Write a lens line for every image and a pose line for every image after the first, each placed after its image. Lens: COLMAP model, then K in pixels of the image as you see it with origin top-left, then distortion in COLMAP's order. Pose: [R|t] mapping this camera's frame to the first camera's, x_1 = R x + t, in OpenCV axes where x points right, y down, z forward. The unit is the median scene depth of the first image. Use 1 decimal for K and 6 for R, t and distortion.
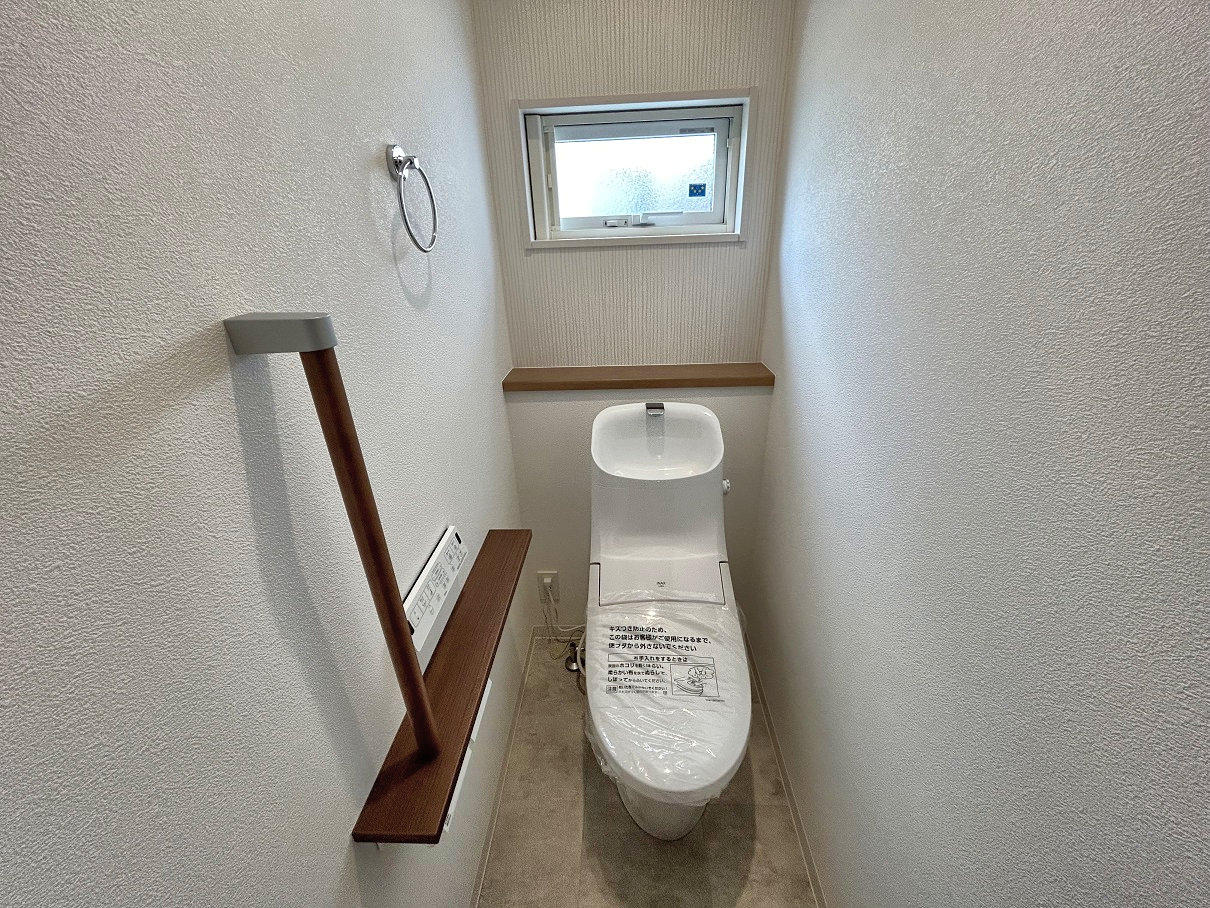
lens RADIAL K [[485.3, 0, 605.1], [0, 485.3, 450.8], [0, 0, 1]] dist [0.002134, -0.000469]
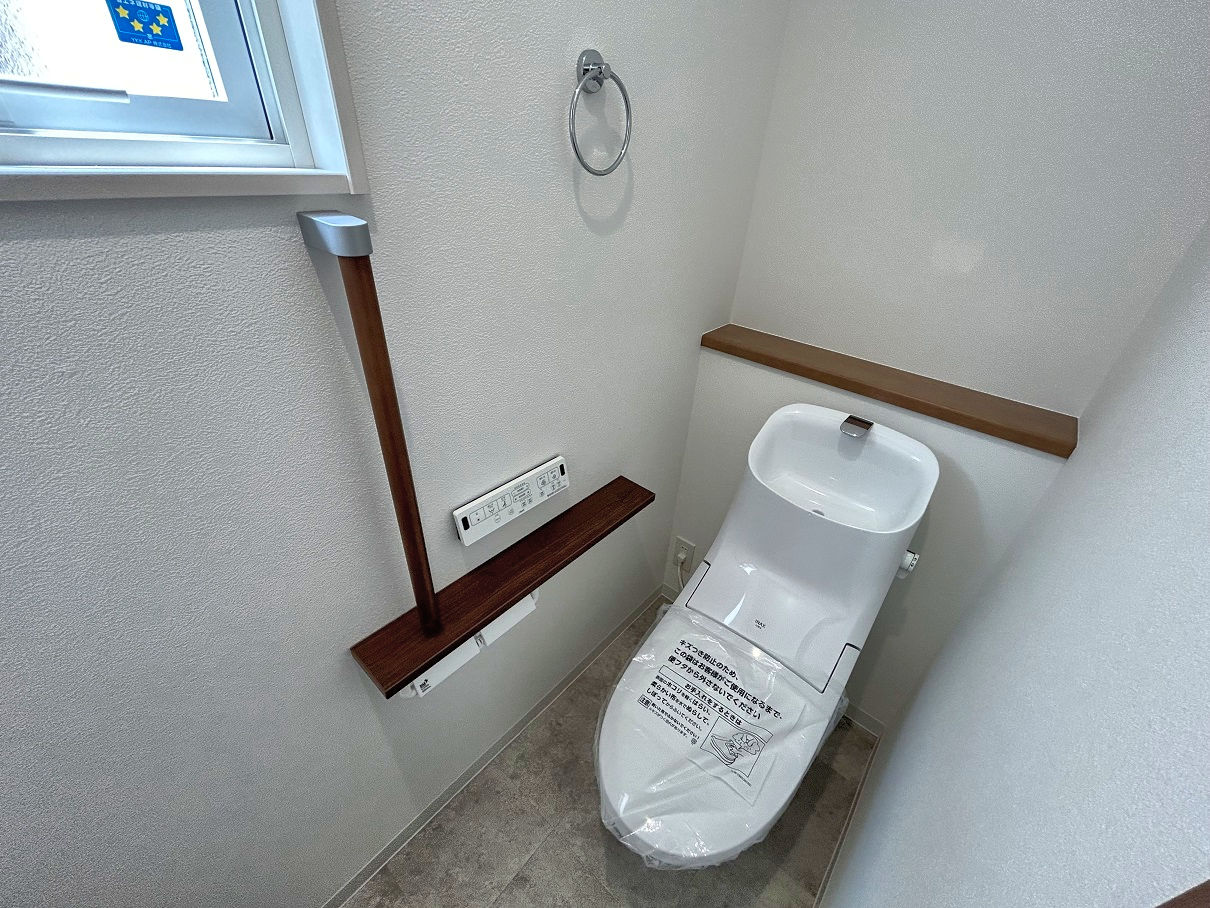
lens RADIAL K [[492.5, 0, 607.9], [0, 492.5, 467.2], [0, 0, 1]] dist [0.000559, 0.000081]
pose [[0.827161, 0.394267, -0.400448, 0.137169], [-0.330989, 0.917674, 0.219821, -0.080757], [0.454149, -0.049284, 0.889562, 0.153002]]
